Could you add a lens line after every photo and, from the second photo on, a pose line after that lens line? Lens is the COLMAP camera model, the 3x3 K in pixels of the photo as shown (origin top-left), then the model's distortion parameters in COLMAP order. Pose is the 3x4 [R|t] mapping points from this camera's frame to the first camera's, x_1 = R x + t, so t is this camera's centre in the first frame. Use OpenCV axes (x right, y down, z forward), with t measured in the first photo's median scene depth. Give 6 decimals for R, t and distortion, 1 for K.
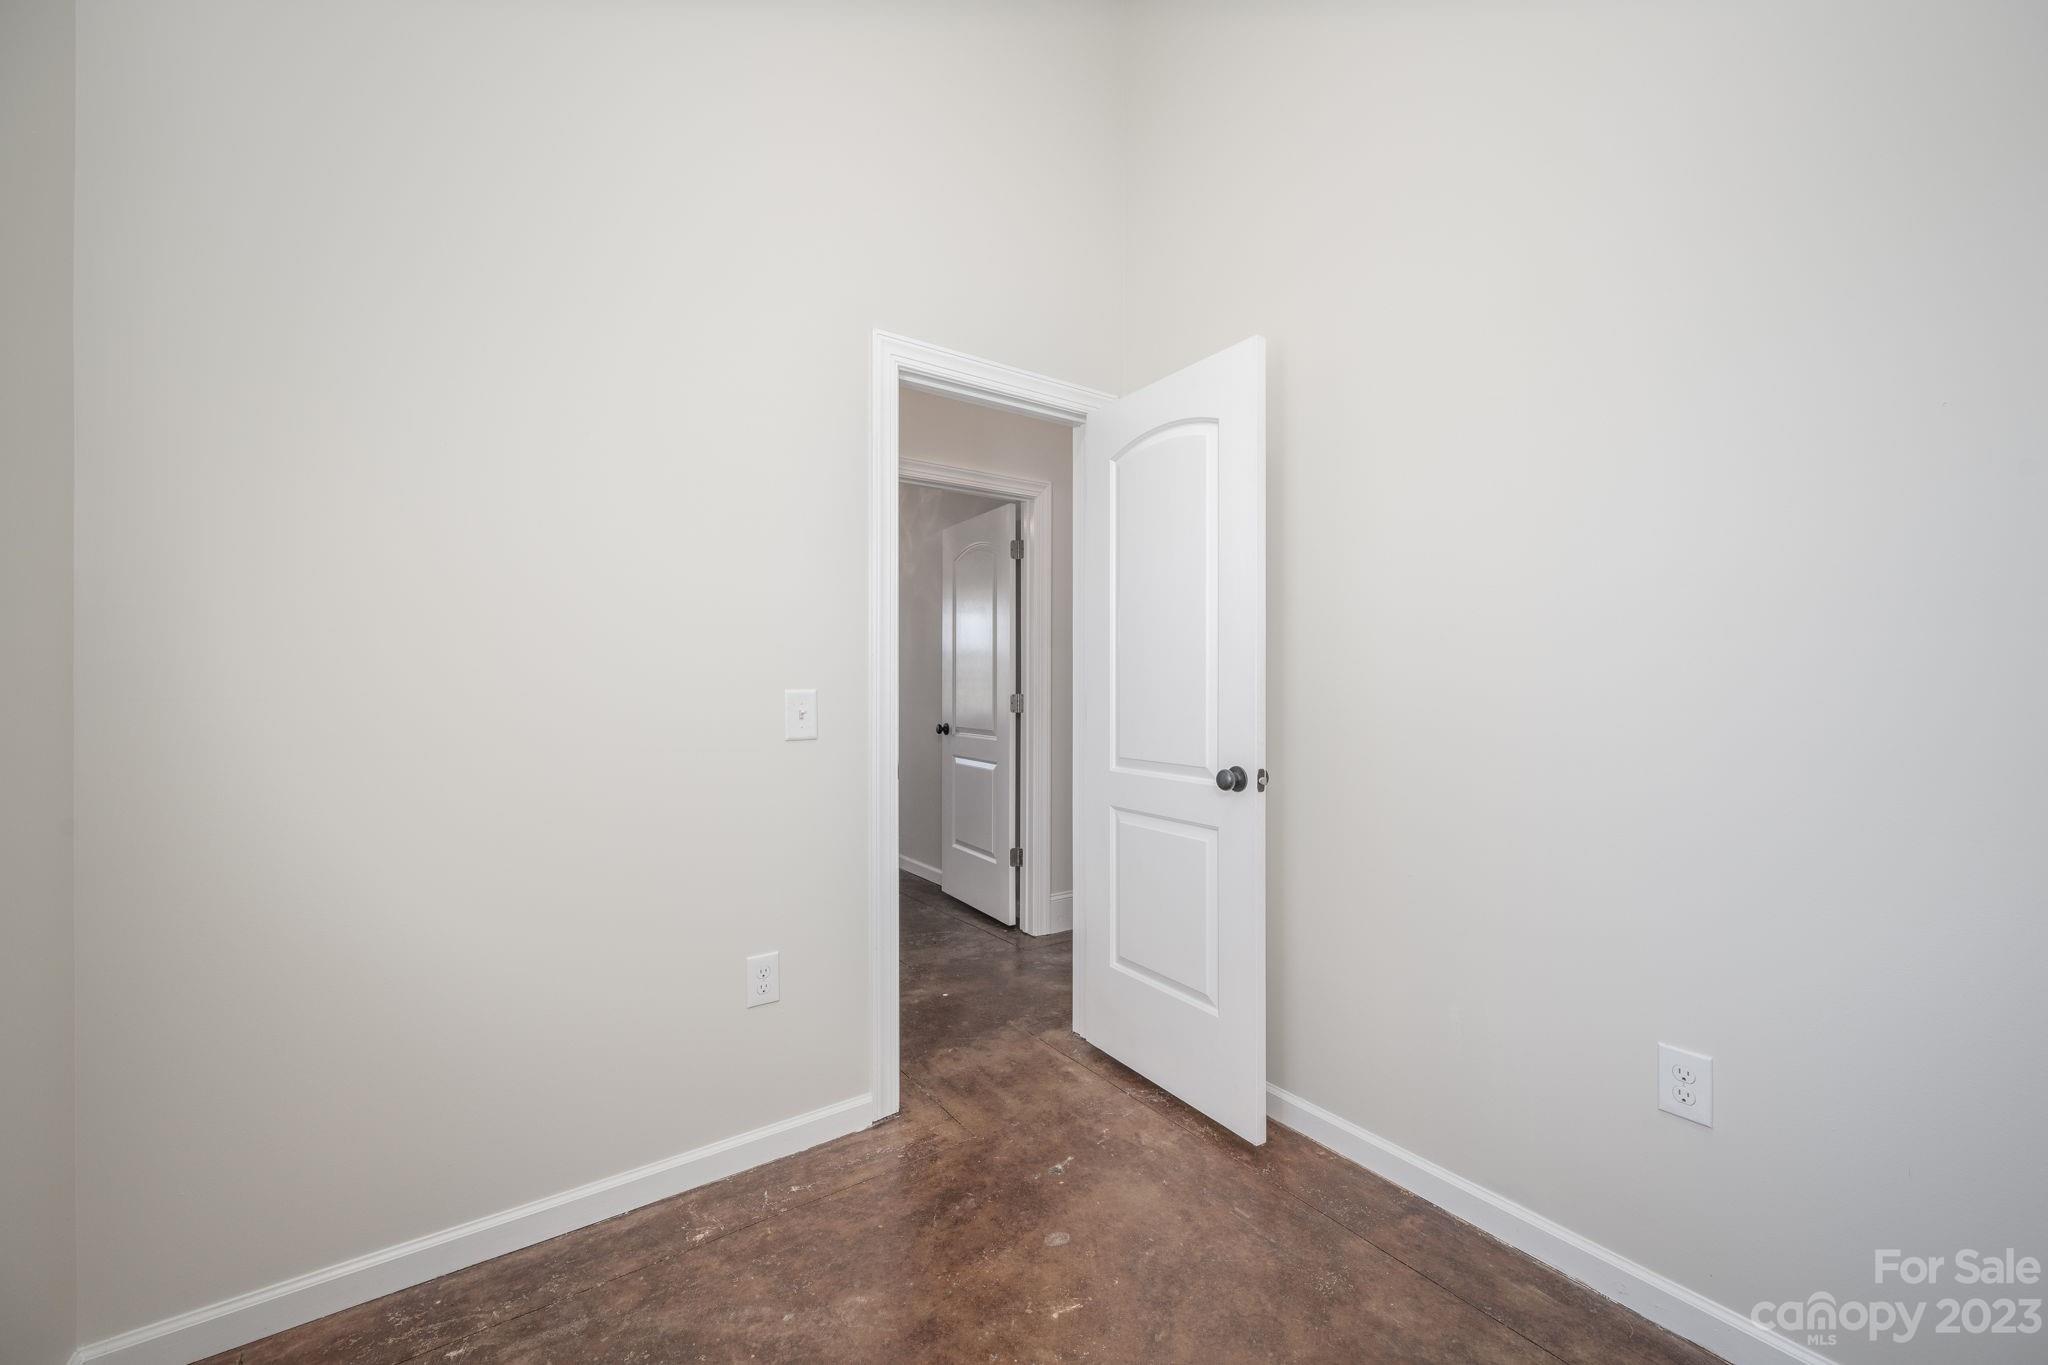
lens RADIAL K [[799.3, 0, 1024.0], [0, 799.3, 682.5], [0, 0, 1]] dist [0.001183, 0.000313]
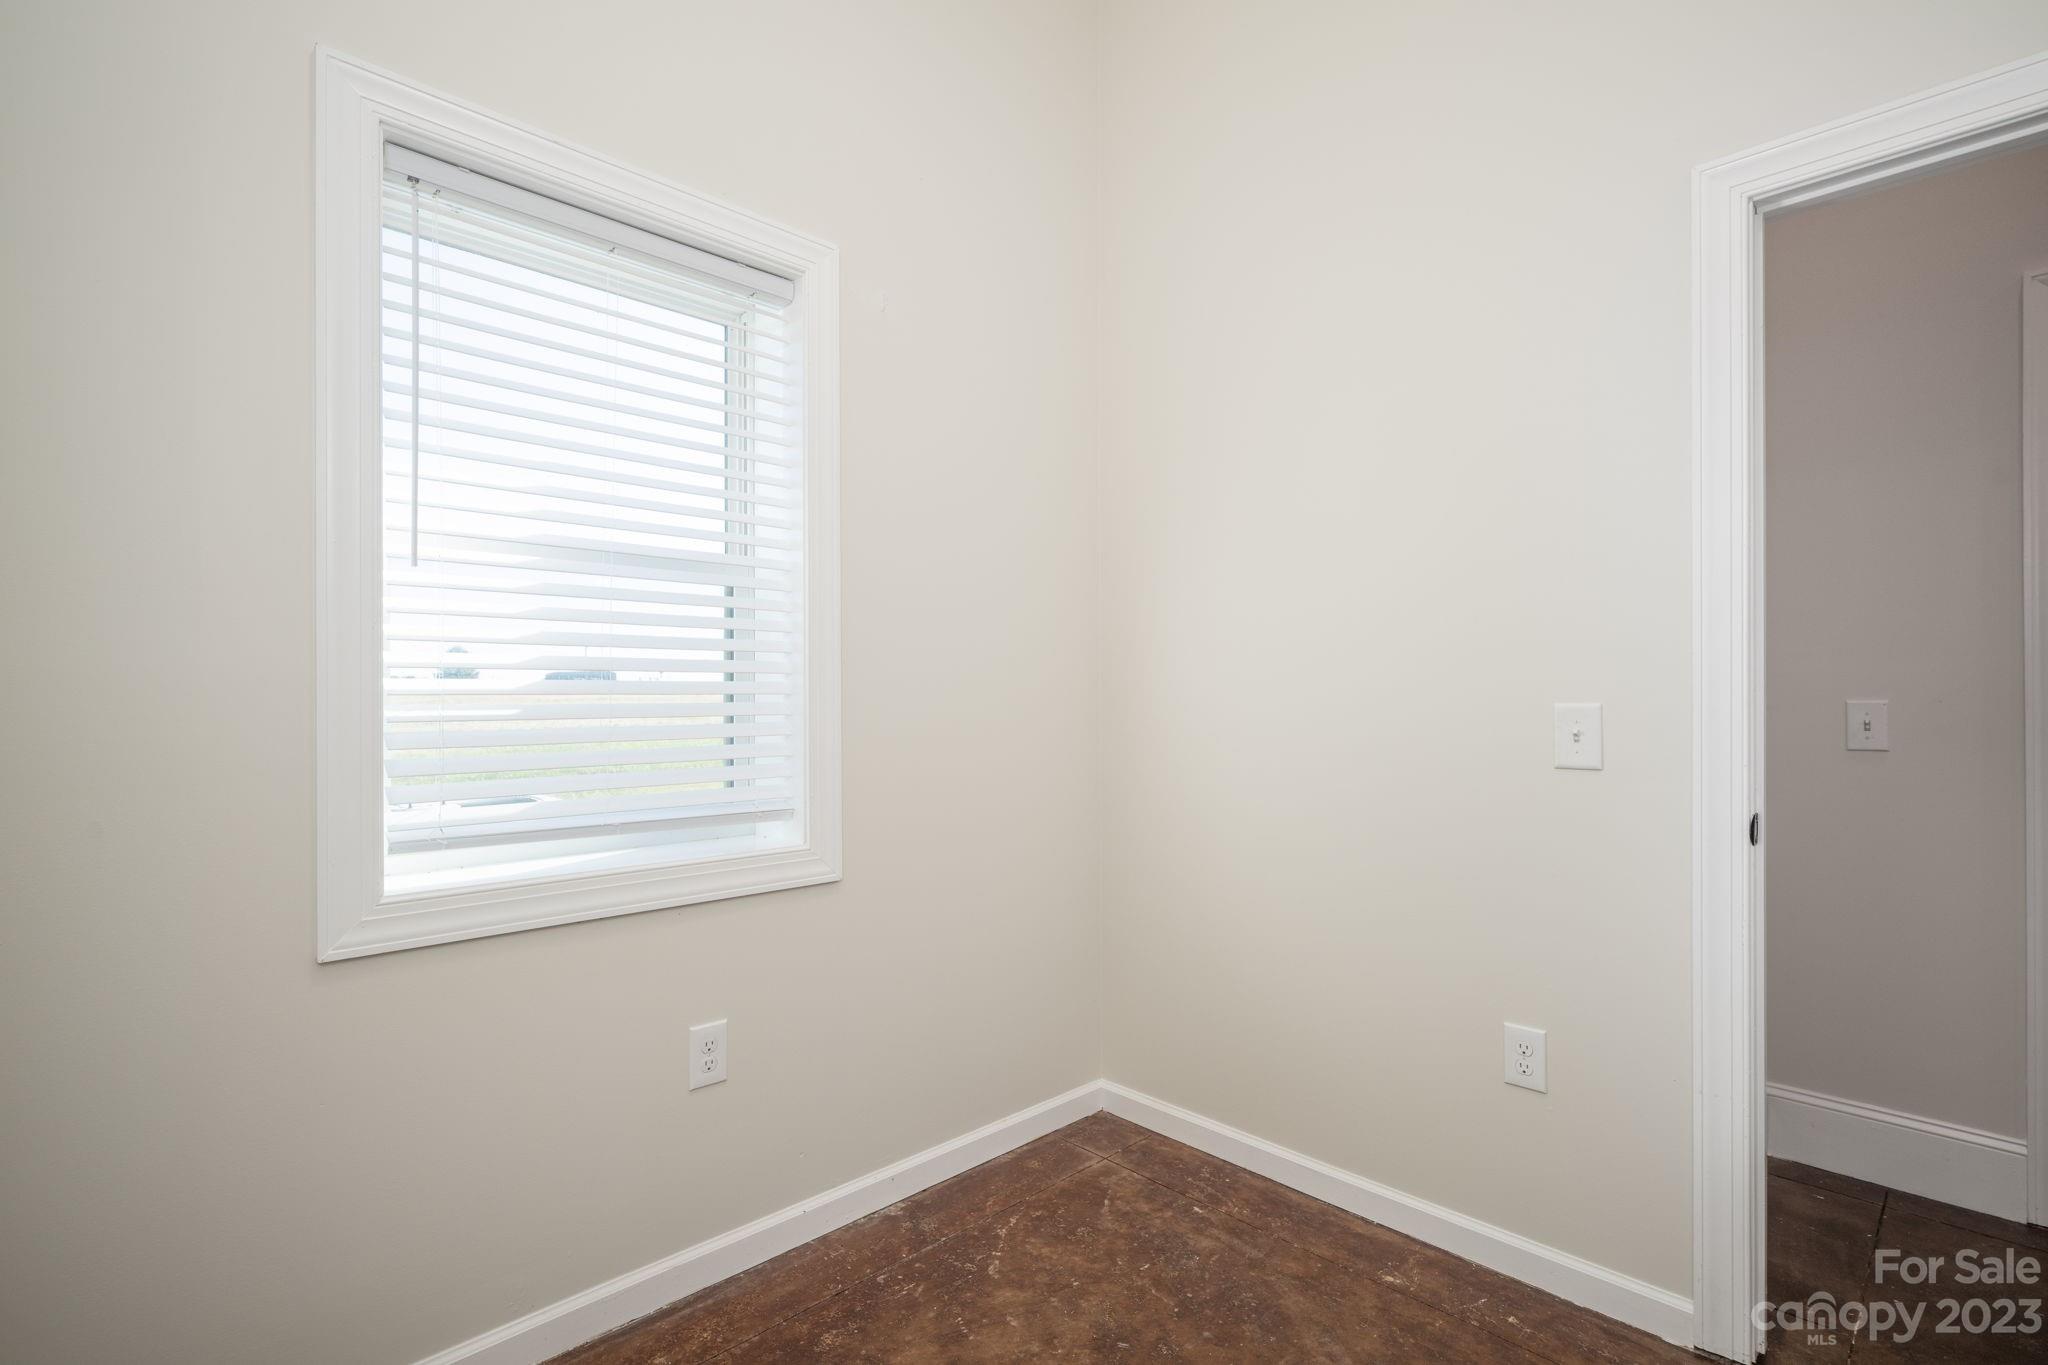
lens RADIAL K [[940.1, 0, 1023.5], [0, 940.1, 687.9], [0, 0, 1]] dist [0.002486, 0.000974]
pose [[0.170757, -0.004033, -0.985305, 0.652688], [0.002000, 0.999991, -0.003746, -0.004150], [0.985311, -0.001330, 0.170764, 0.401840]]
